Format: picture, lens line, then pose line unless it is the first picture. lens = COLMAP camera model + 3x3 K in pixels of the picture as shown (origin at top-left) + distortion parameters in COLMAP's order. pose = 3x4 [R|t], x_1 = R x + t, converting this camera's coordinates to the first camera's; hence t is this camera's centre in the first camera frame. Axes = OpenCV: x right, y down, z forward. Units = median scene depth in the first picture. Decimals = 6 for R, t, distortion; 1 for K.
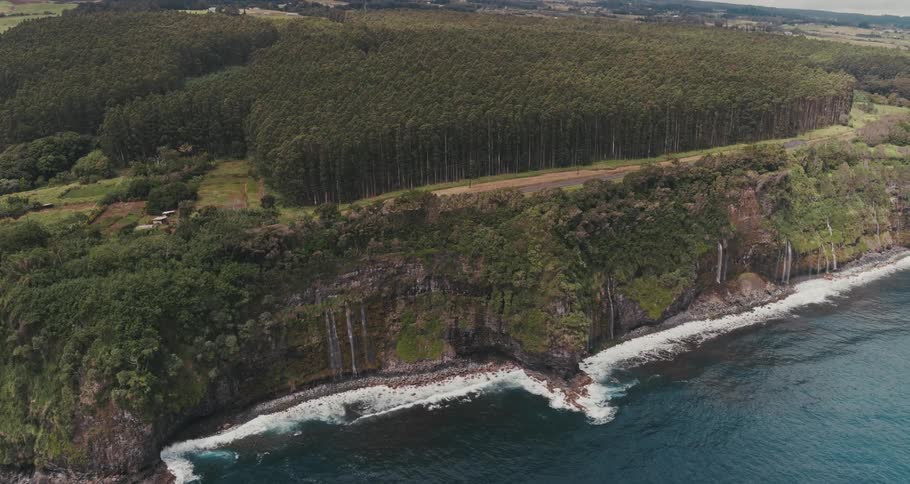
lens RADIAL K [[676.7, 0, 461.6], [0, 676.7, 240.1], [0, 0, 1]] dist [-0.107677, 0.053310]
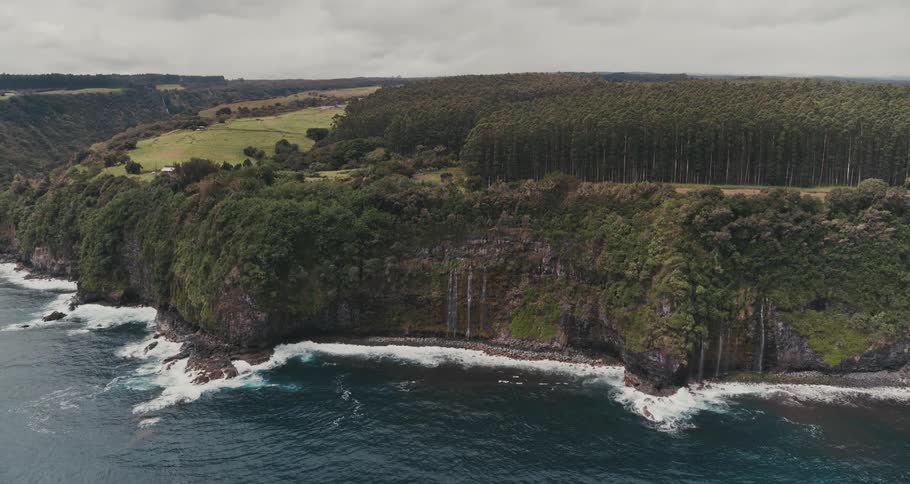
lens RADIAL K [[629.4, 0, 459.6], [0, 629.4, 241.2], [0, 0, 1]] dist [-0.113809, 0.063104]
pose [[0.810943, 0.119912, -0.572707, 0.360336], [-0.188180, 0.980224, -0.061223, 0.111392], [0.554040, 0.157420, 0.817471, 0.165140]]
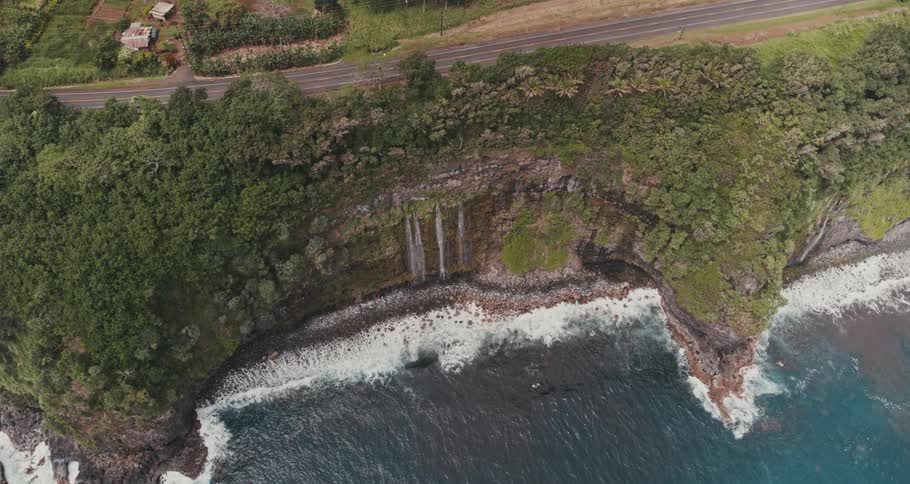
lens RADIAL K [[629.4, 0, 461.7], [0, 629.4, 239.6], [0, 0, 1]] dist [-0.113809, 0.063104]
pose [[0.975173, 0.204983, -0.083785, -0.084402], [-0.097284, 0.736447, 0.669464, -0.291439], [0.198932, -0.644692, 0.738105, 0.495779]]
